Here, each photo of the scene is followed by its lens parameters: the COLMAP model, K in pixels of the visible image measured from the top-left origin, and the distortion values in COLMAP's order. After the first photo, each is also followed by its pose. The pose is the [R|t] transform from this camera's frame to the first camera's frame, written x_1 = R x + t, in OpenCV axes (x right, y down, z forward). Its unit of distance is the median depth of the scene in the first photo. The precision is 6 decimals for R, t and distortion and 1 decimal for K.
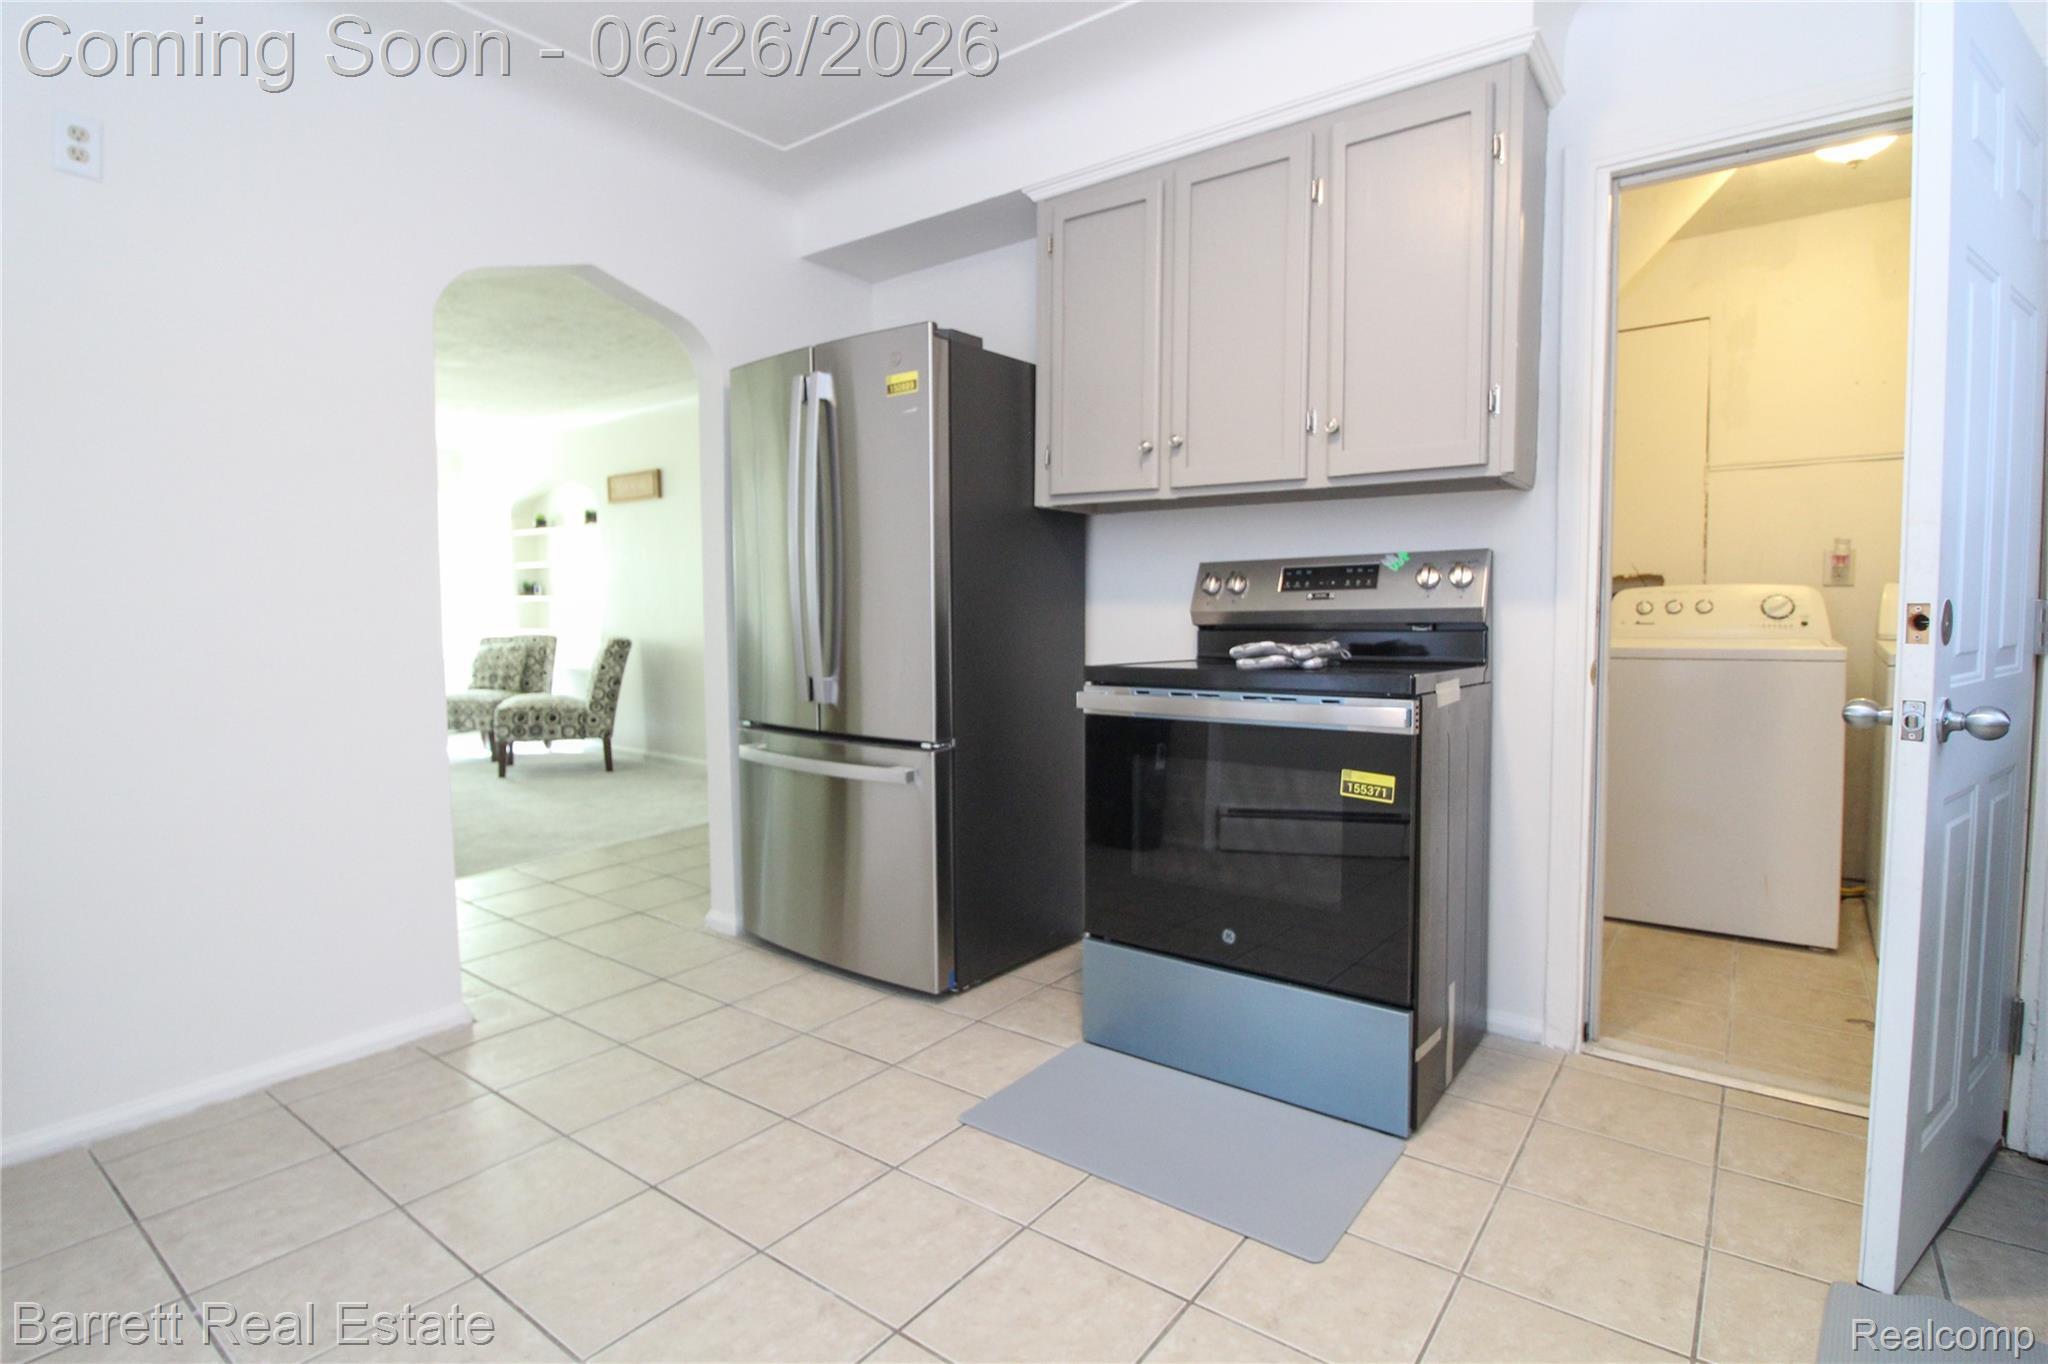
lens RADIAL K [[985.5, 0, 1008.0], [0, 985.5, 668.9], [0, 0, 1]] dist [0.014439, 0.000097]
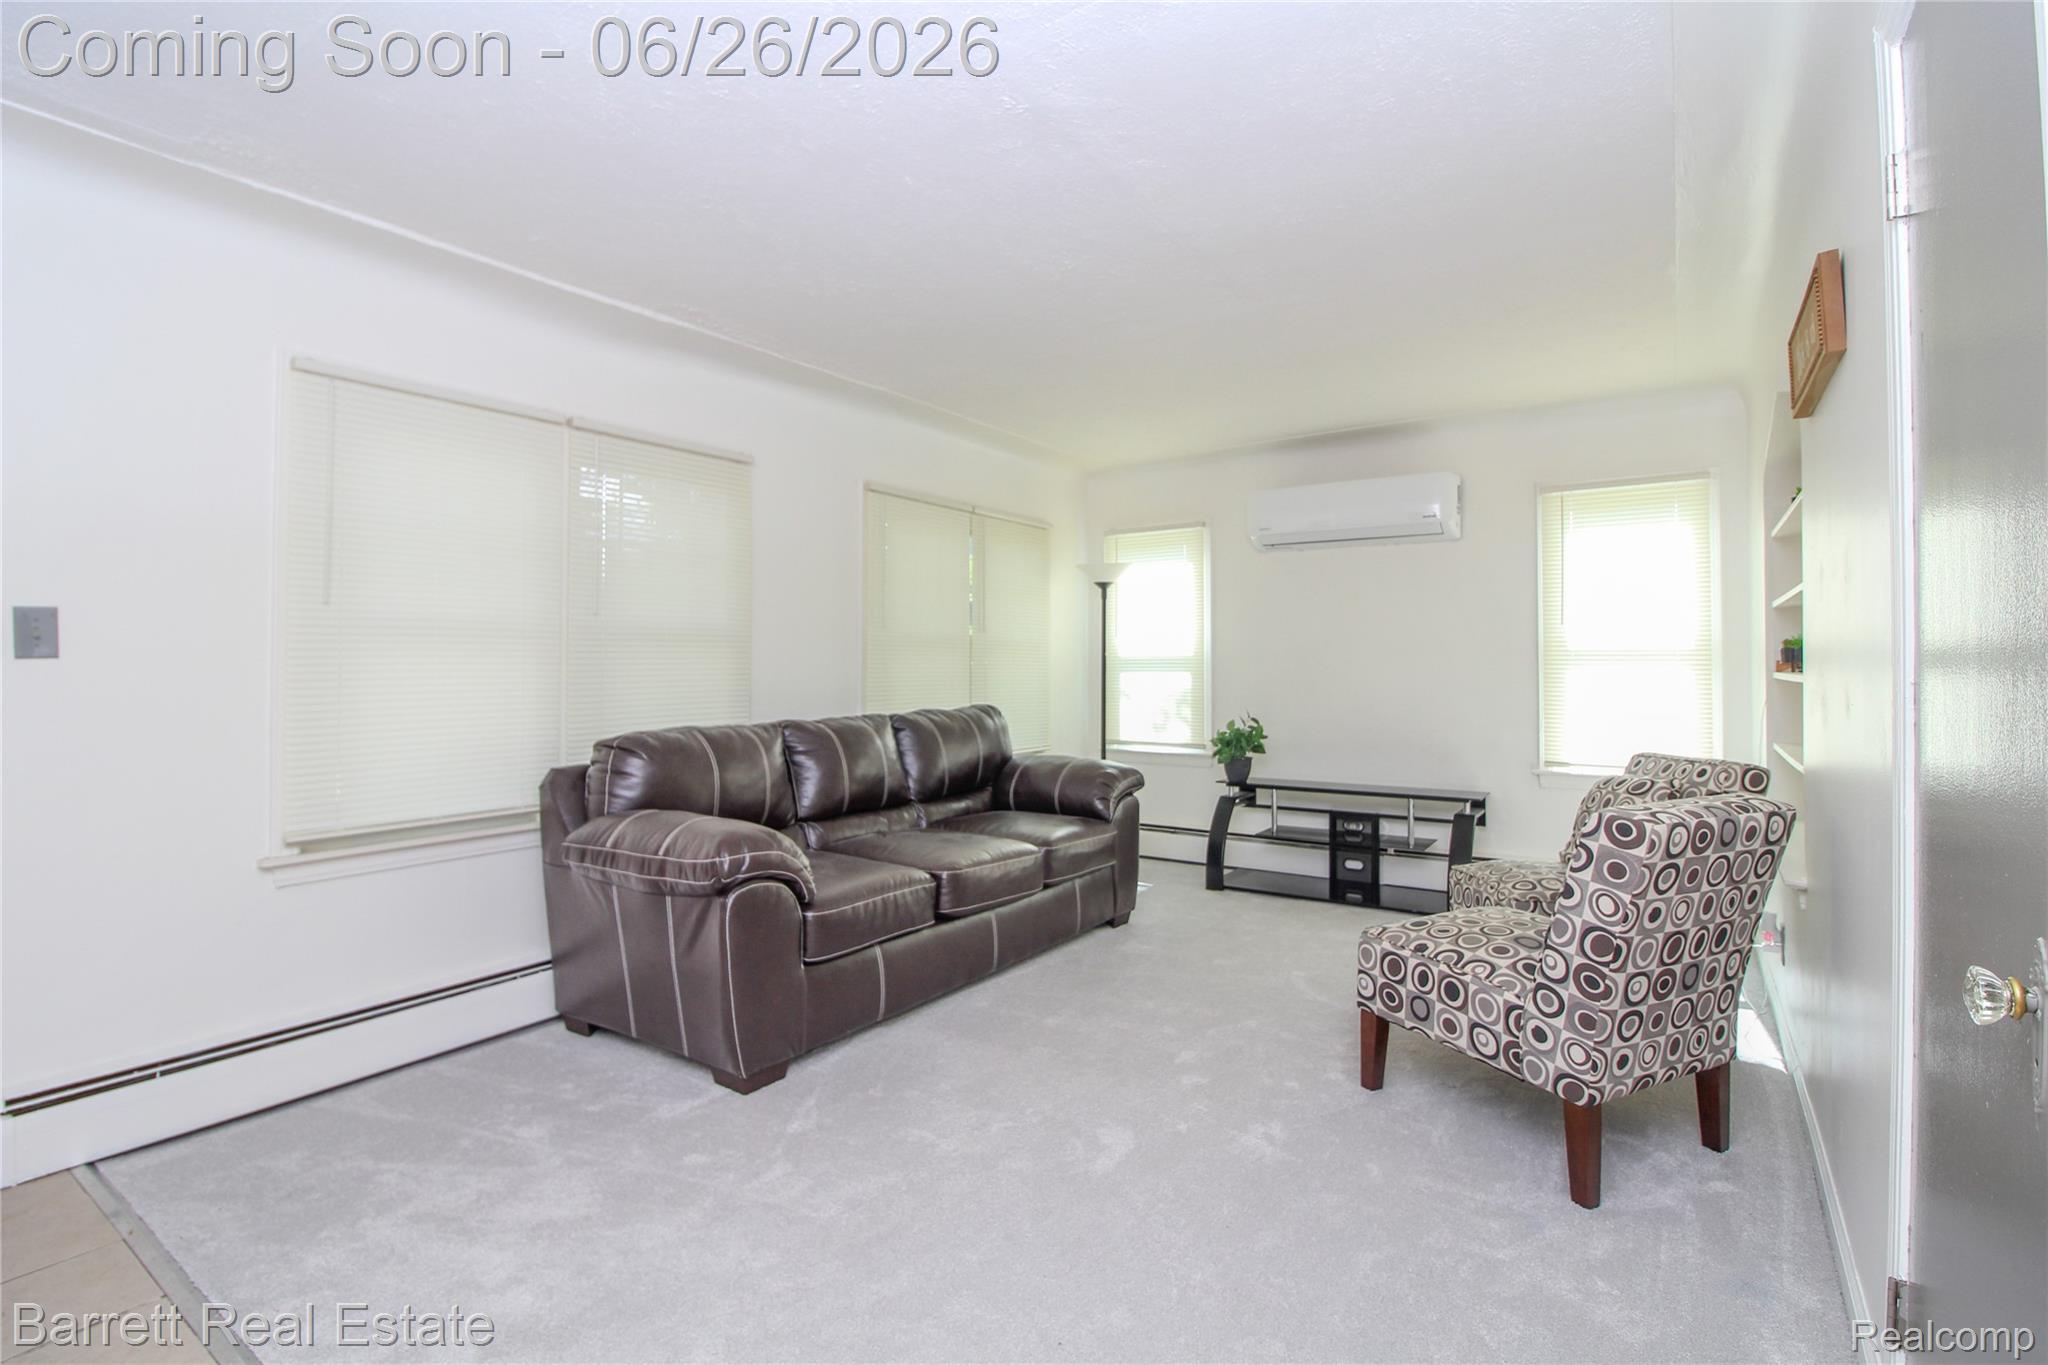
lens RADIAL K [[946.8, 0, 1019.2], [0, 946.8, 652.7], [0, 0, 1]] dist [-0.002254, -0.011356]
pose [[0.045497, -0.008155, -0.998931, -0.082244], [-0.063633, 0.997912, -0.011045, -0.060483], [0.996936, 0.064068, 0.044883, 0.704308]]
